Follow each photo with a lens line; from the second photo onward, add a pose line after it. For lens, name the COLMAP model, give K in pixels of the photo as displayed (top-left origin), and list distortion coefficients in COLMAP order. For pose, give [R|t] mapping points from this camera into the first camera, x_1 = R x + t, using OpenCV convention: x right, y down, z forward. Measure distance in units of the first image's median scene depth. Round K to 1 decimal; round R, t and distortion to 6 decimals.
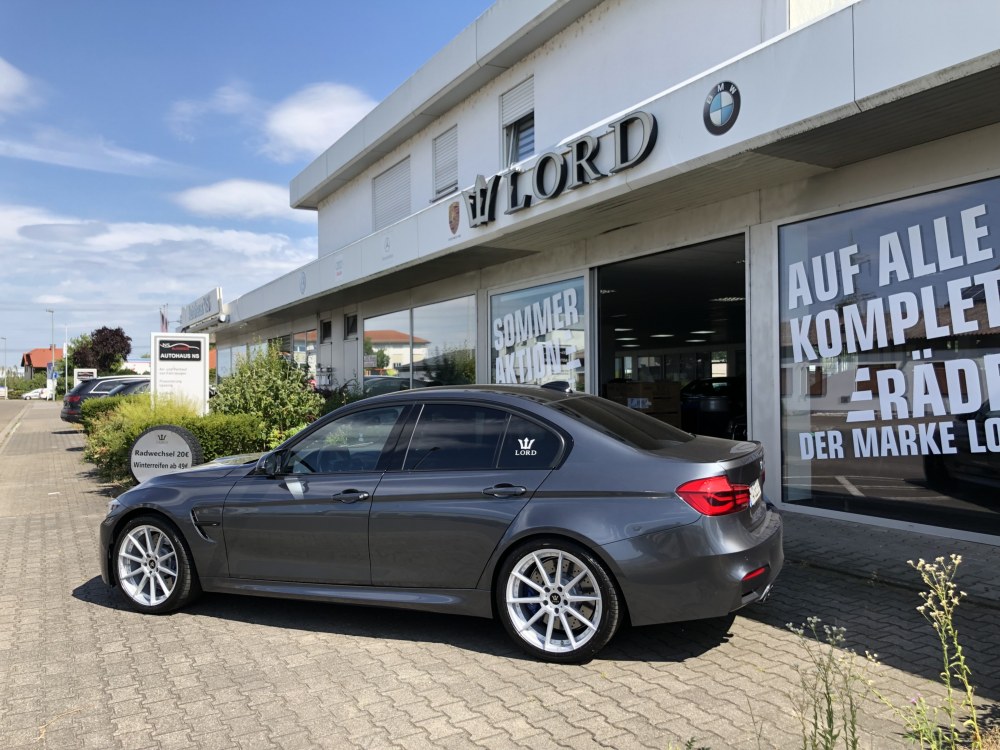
lens RADIAL K [[816.5, 0, 500.0], [0, 816.5, 375.0], [0, 0, 1]] dist [0.004494, 0.015230]
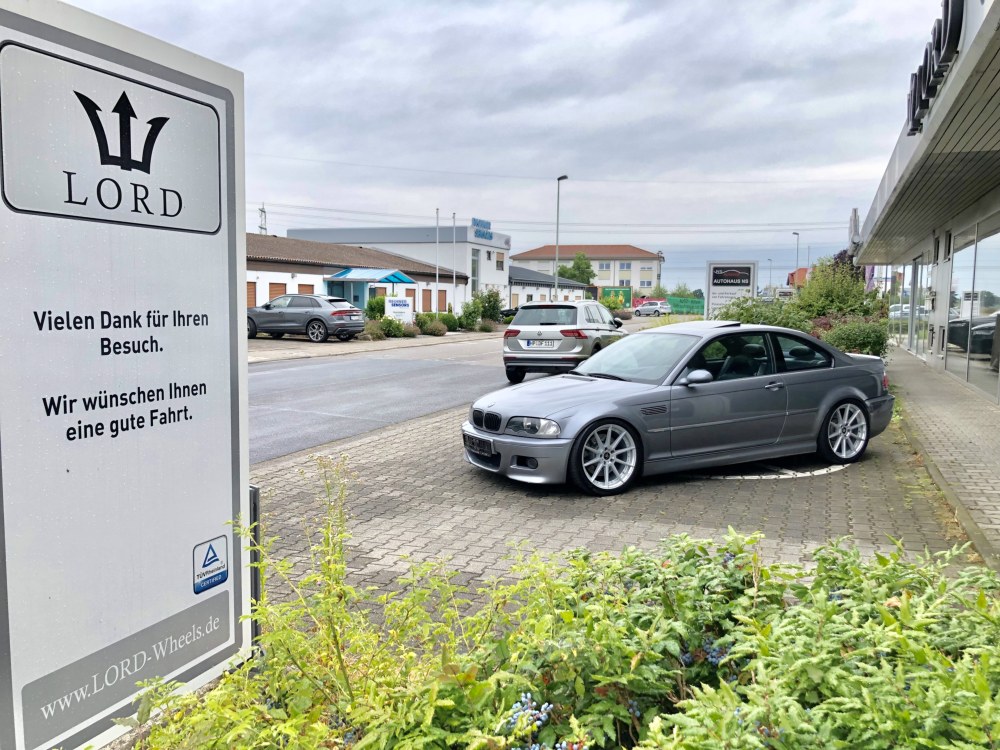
lens RADIAL K [[807.9, 0, 500.0], [0, 807.9, 375.0], [0, 0, 1]] dist [0.081777, -0.239749]
pose [[0.629917, 0.086464, -0.771834, 0.554581], [-0.009743, 0.994585, 0.103466, -0.016671], [0.776601, -0.057655, 0.627349, 0.137259]]
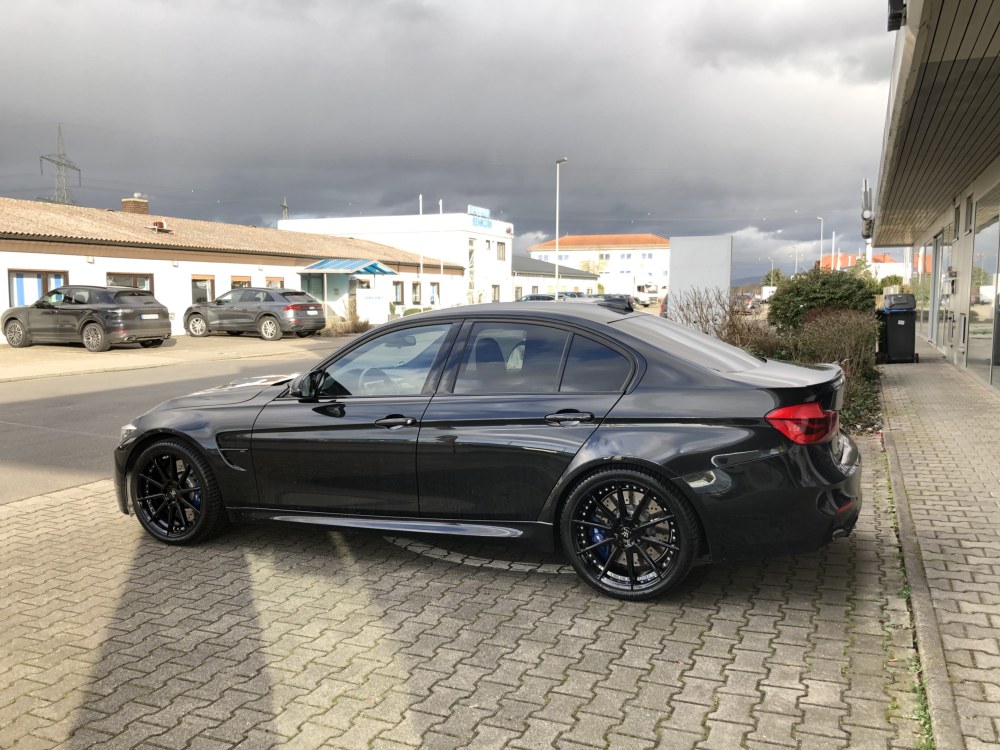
lens RADIAL K [[808.3, 0, 514.5], [0, 808.3, 377.1], [0, 0, 1]] dist [0.003611, 0.003911]
pose [[0.618412, 0.087319, -0.780988, 0.407418], [0.005627, 0.993290, 0.115511, -0.001732], [0.785834, -0.075827, 0.613771, 0.581276]]
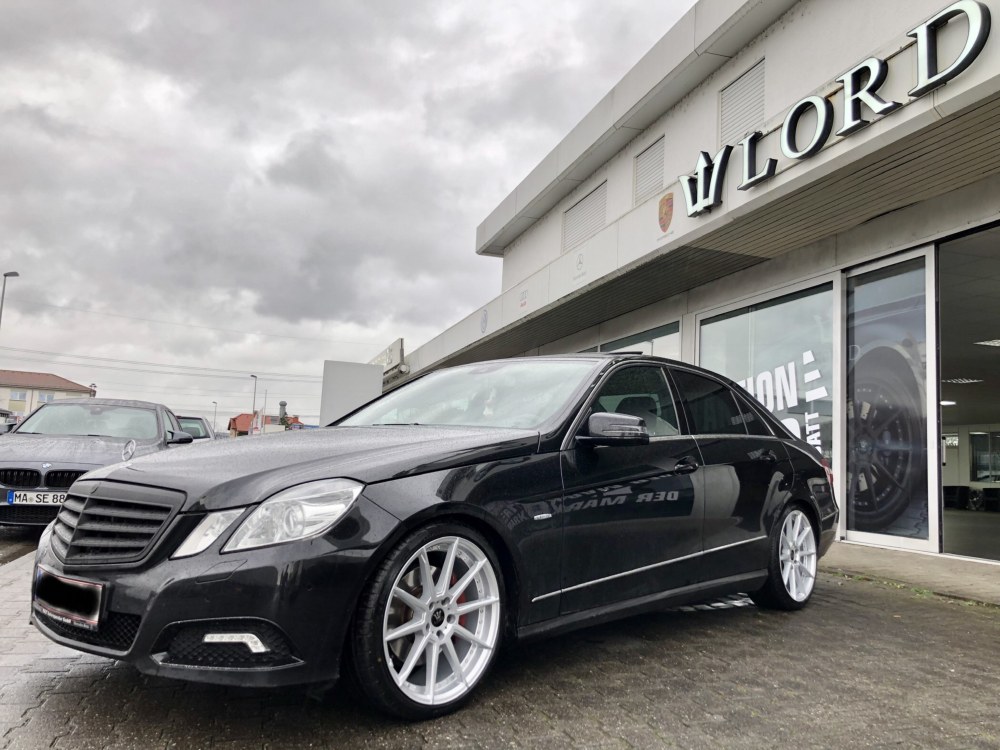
lens RADIAL K [[813.5, 0, 493.2], [0, 813.5, 373.1], [0, 0, 1]] dist [0.003000, 0.006428]
pose [[0.975030, 0.034142, -0.219432, -0.061182], [-0.057874, 0.993033, -0.102649, 0.098493], [0.214398, 0.112785, 0.970213, 0.269995]]
